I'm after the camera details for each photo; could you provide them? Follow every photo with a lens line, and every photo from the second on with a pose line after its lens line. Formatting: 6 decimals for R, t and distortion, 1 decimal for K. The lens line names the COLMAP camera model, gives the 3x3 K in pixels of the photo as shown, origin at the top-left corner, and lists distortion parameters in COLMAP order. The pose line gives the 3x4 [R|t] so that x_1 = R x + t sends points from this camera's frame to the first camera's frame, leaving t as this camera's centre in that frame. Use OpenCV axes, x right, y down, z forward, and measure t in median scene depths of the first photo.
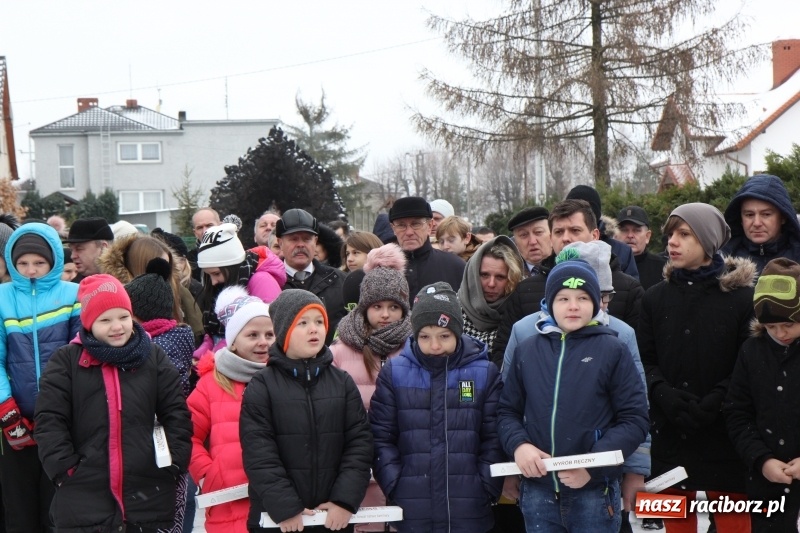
lens RADIAL K [[1643.3, 0, 402.8], [0, 1643.3, 291.1], [0, 0, 1]] dist [0.259746, 0.000000]
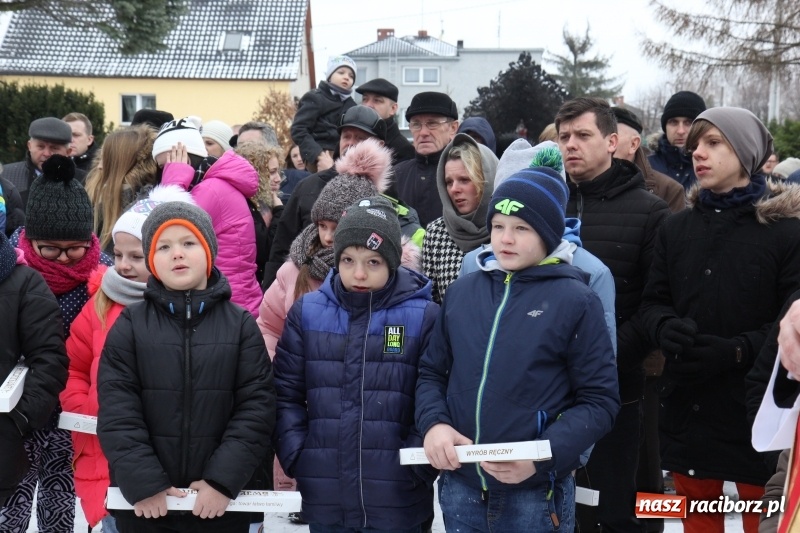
lens RADIAL K [[1342.2, 0, 406.5], [0, 1342.2, 276.6], [0, 0, 1]] dist [0.215335, 0.000000]
pose [[0.979665, 0.052188, -0.193736, 0.158824], [-0.040827, 0.997230, 0.062177, -0.007056], [0.196444, -0.053003, 0.979081, 0.386927]]
